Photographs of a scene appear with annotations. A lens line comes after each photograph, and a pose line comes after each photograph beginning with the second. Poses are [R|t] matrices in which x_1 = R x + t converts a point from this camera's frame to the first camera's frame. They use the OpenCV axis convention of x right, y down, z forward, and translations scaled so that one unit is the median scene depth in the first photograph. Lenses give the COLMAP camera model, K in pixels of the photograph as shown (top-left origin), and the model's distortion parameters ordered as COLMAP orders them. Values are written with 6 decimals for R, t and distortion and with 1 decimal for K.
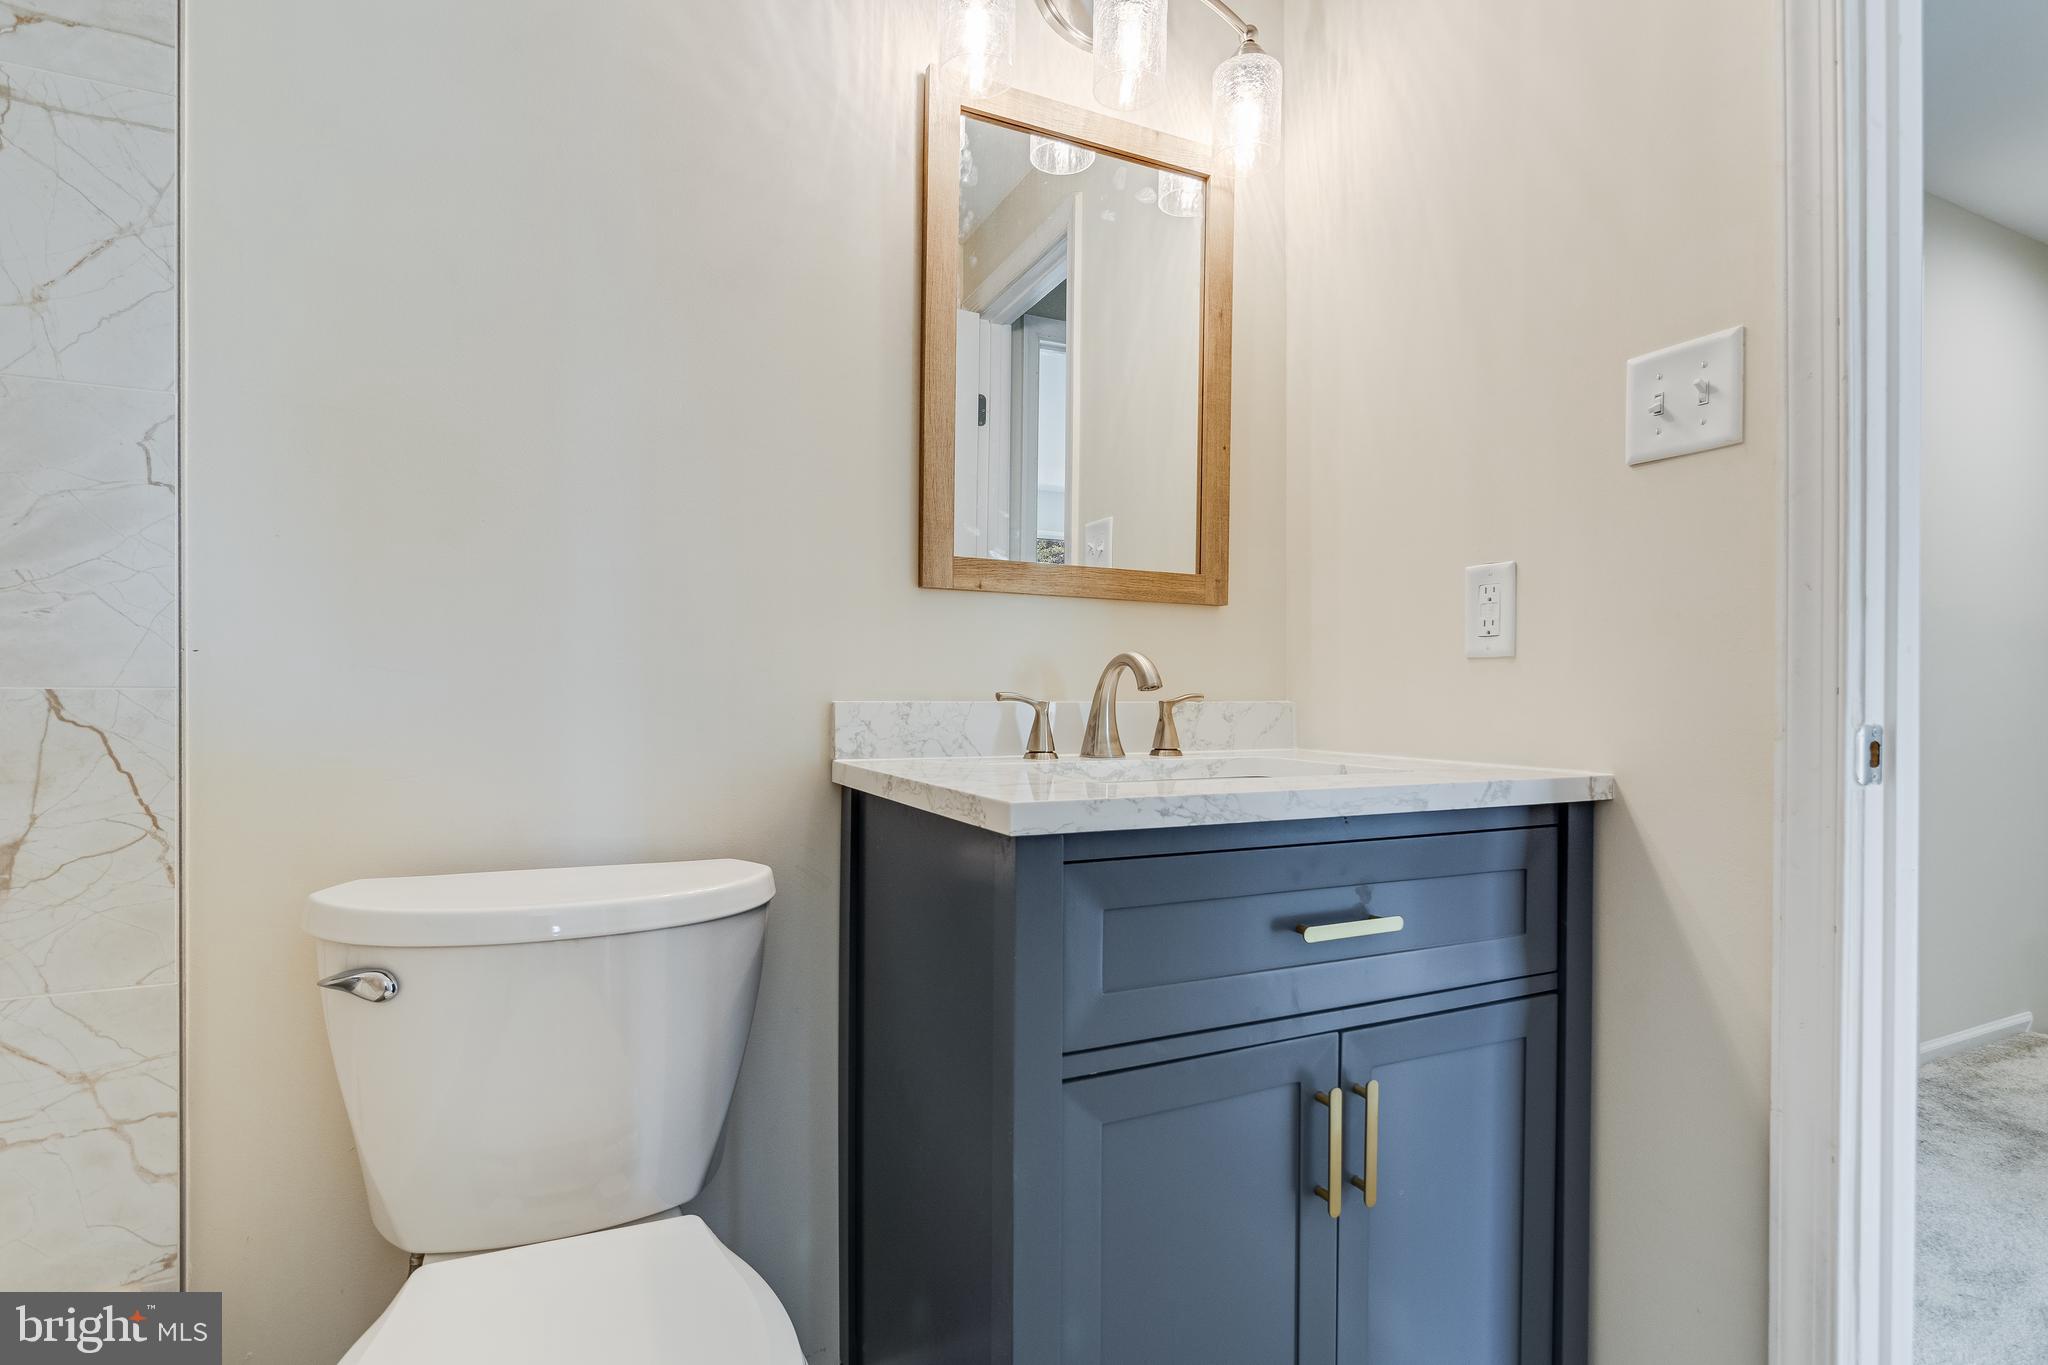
lens RADIAL K [[1028.4, 0, 1020.7], [0, 1028.4, 695.7], [0, 0, 1]] dist [-0.001889, -0.002271]
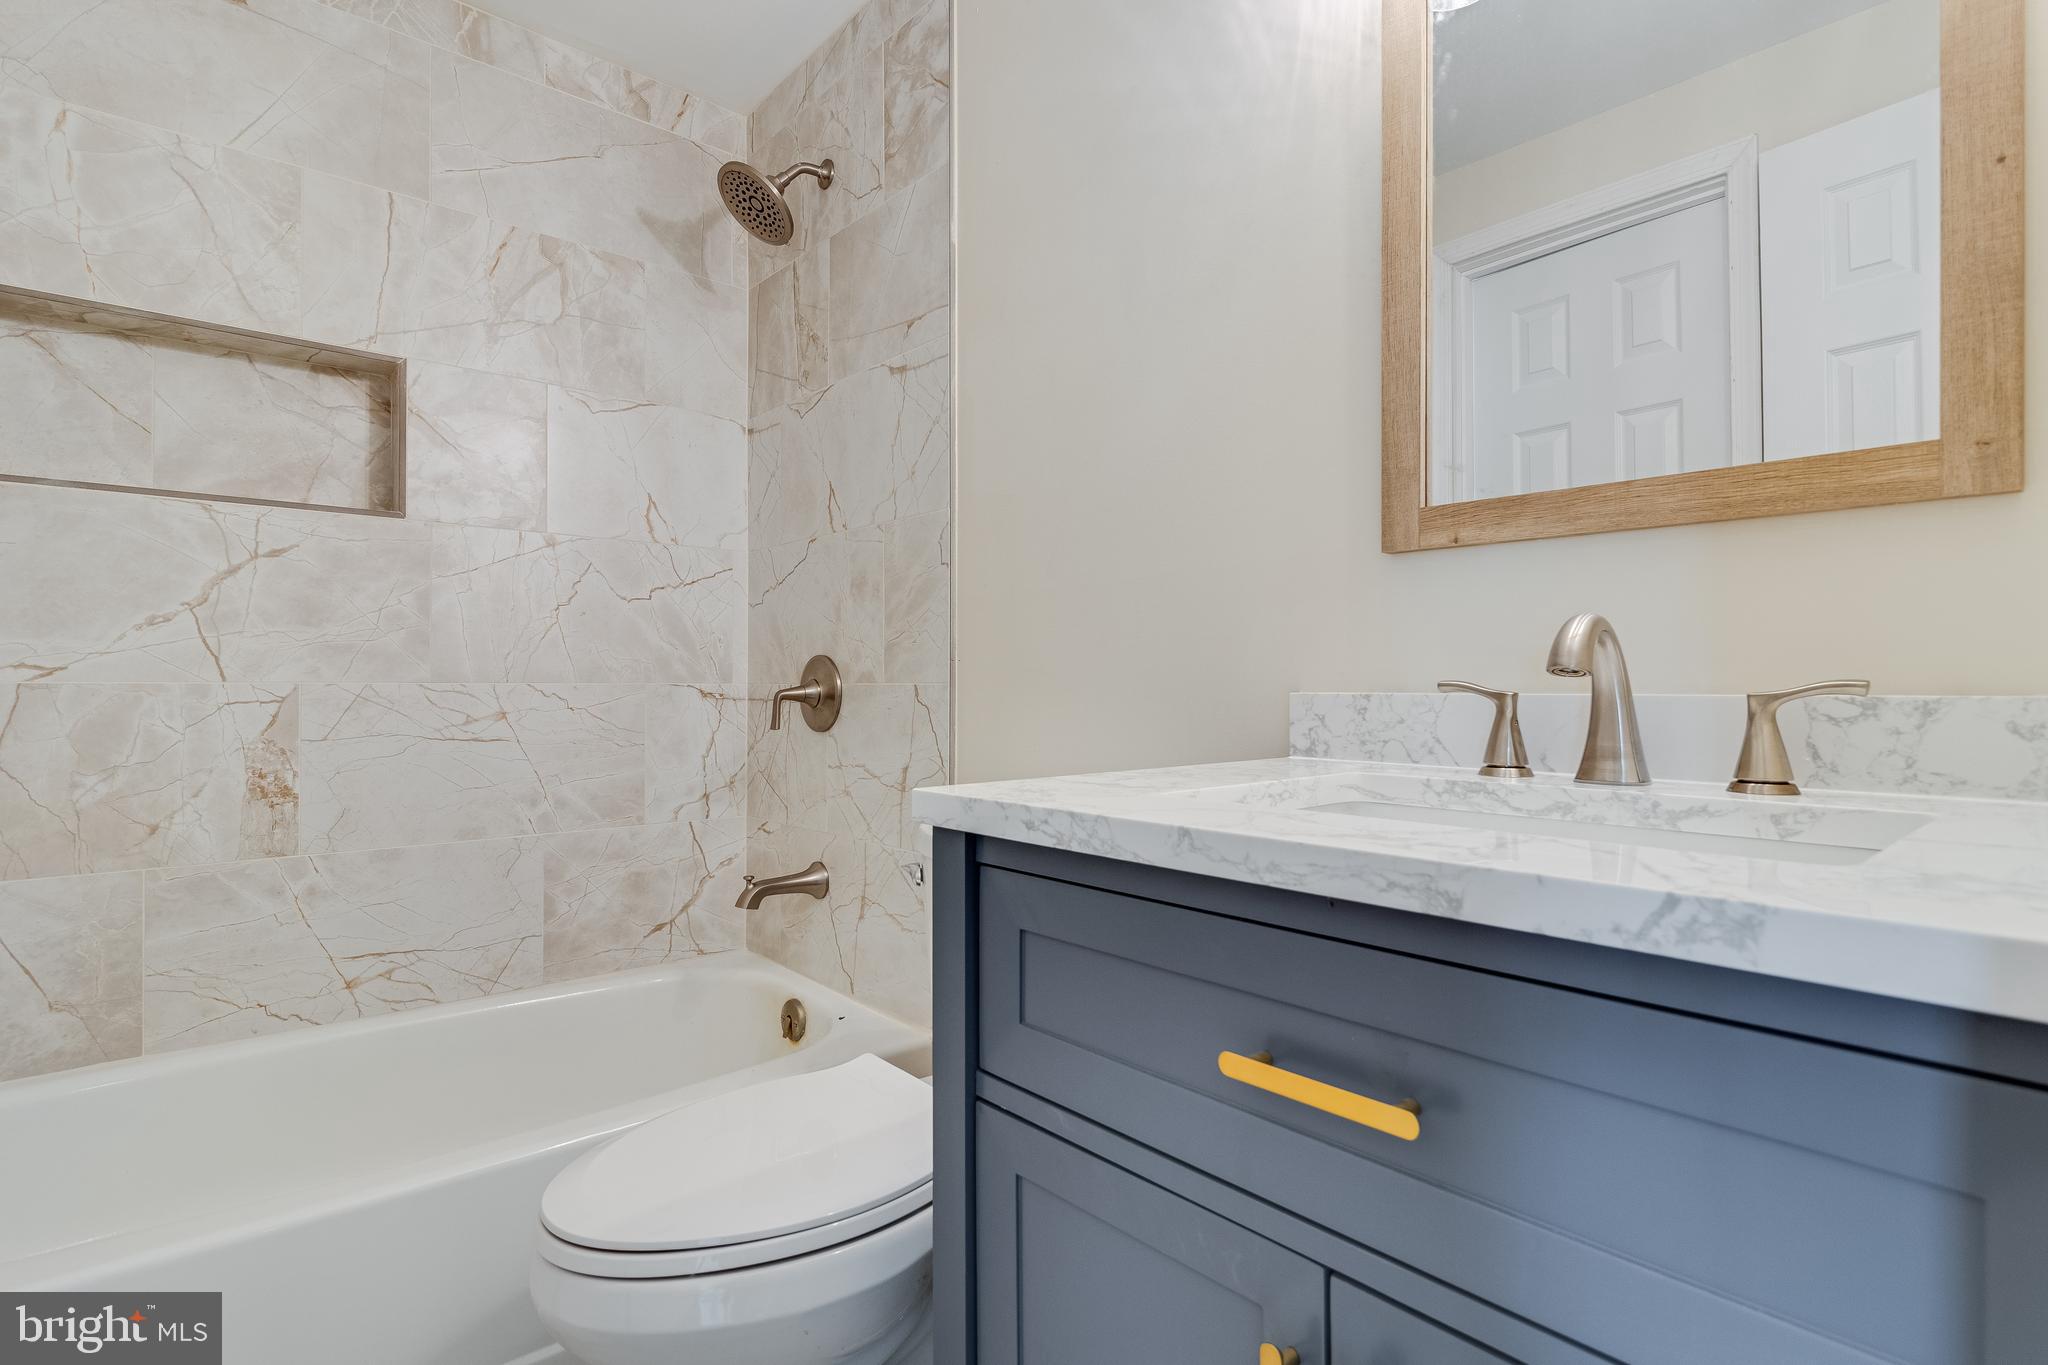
lens RADIAL K [[1007.8, 0, 1018.7], [0, 1007.8, 678.3], [0, 0, 1]] dist [-0.000560, -0.006333]
pose [[0.257930, -0.012440, -0.966084, 0.595758], [0.000383, 0.999918, -0.012773, 0.003984], [0.966164, 0.002925, 0.257914, 0.507280]]
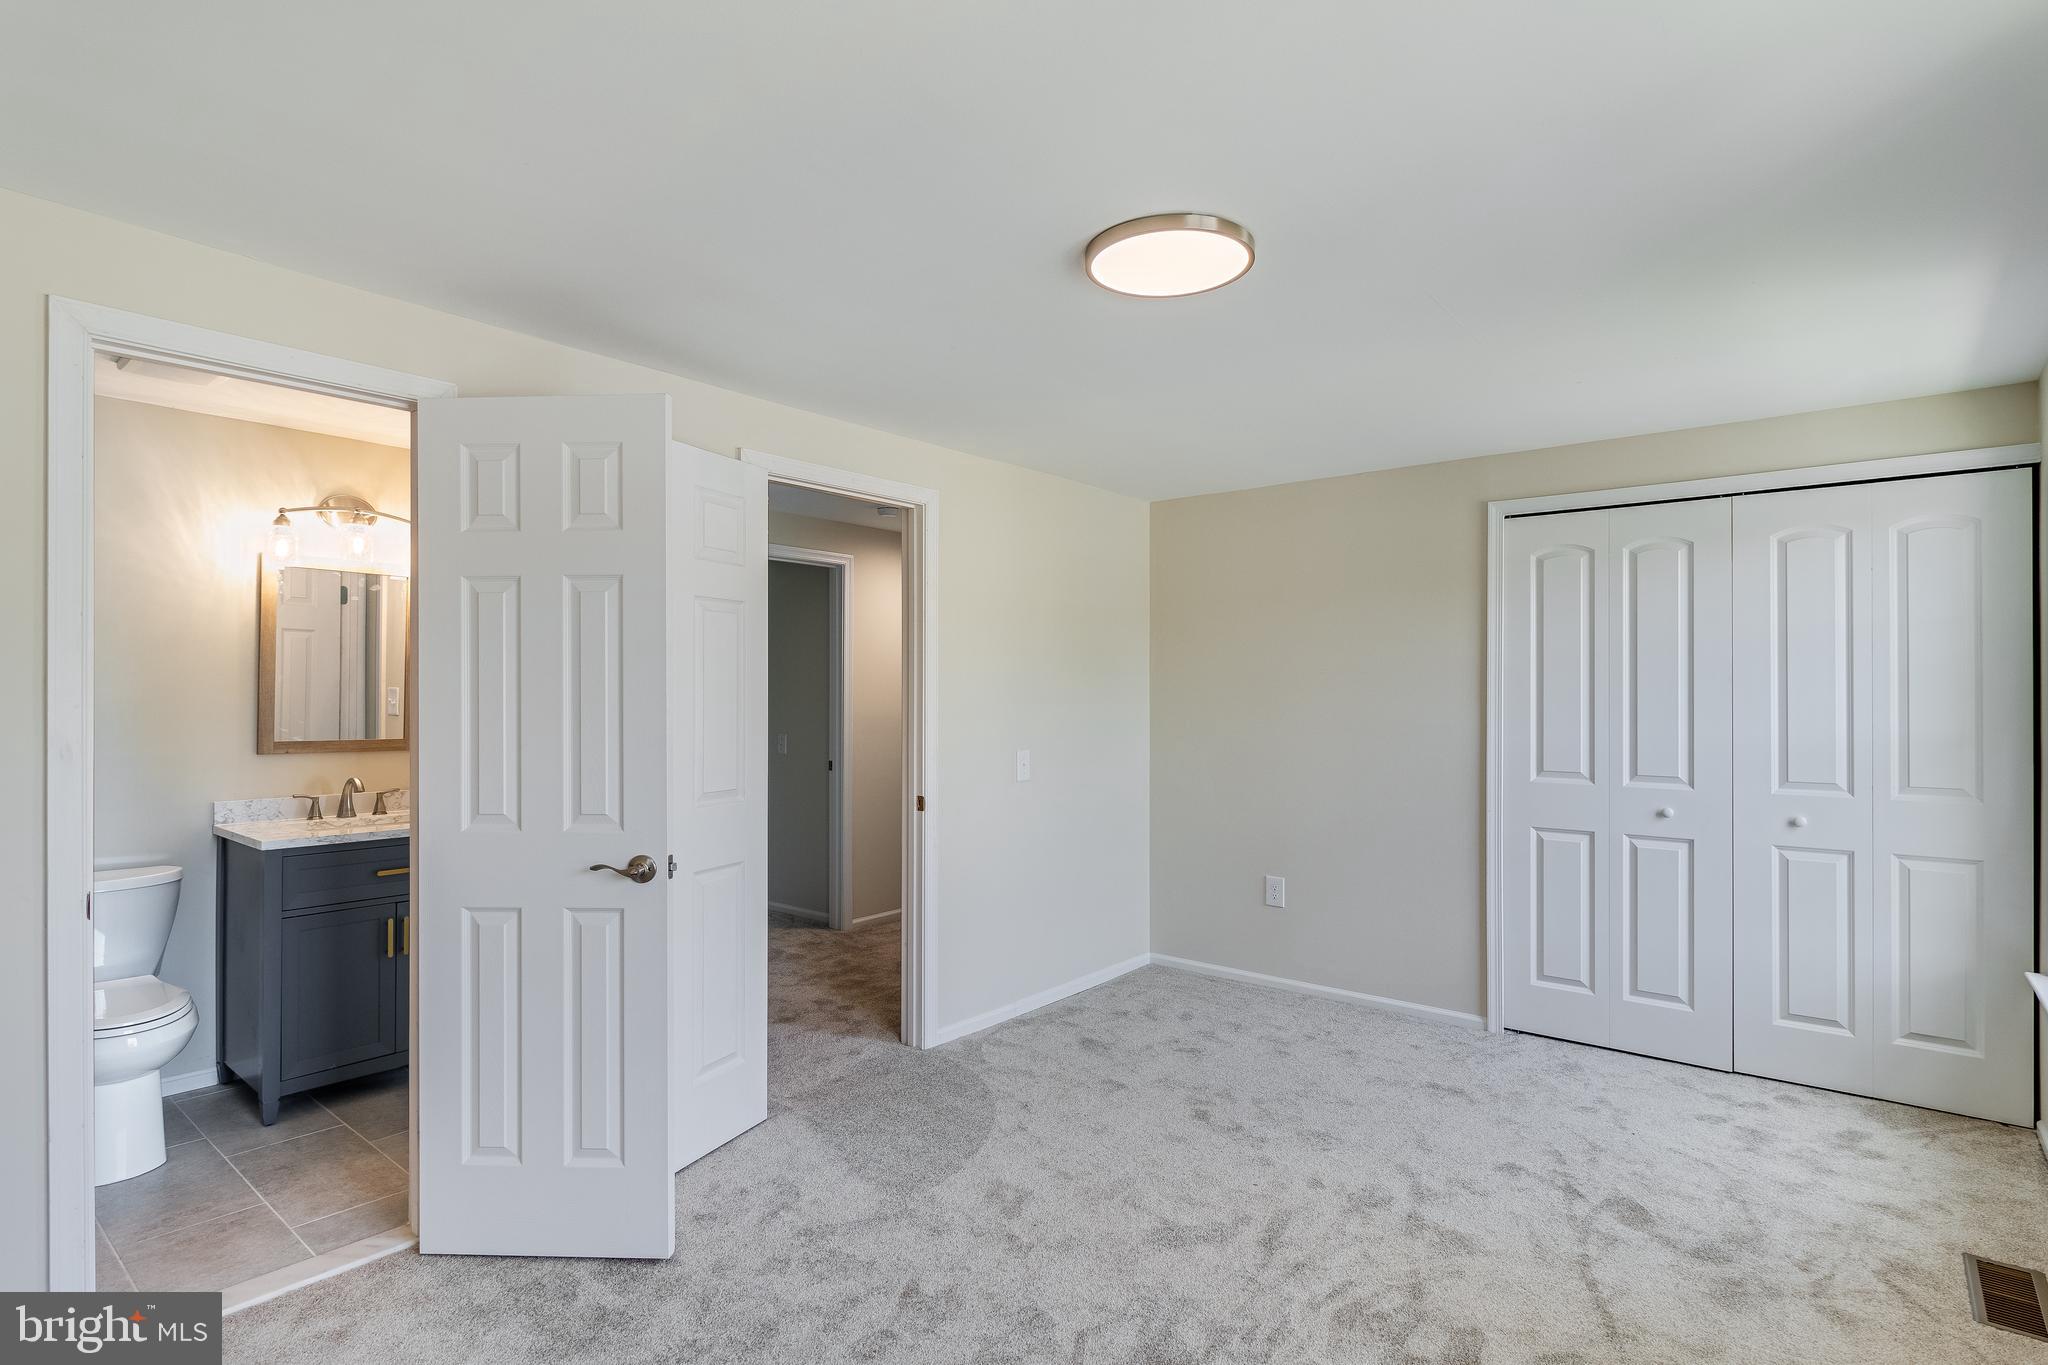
lens RADIAL K [[1007.8, 0, 1018.7], [0, 1007.8, 678.3], [0, 0, 1]] dist [-0.000560, -0.006333]
pose [[0.910060, 0.003971, 0.414457, 0.583112], [0.002659, 0.999878, -0.015420, -0.249944], [-0.414468, 0.015135, 0.909938, -2.037195]]
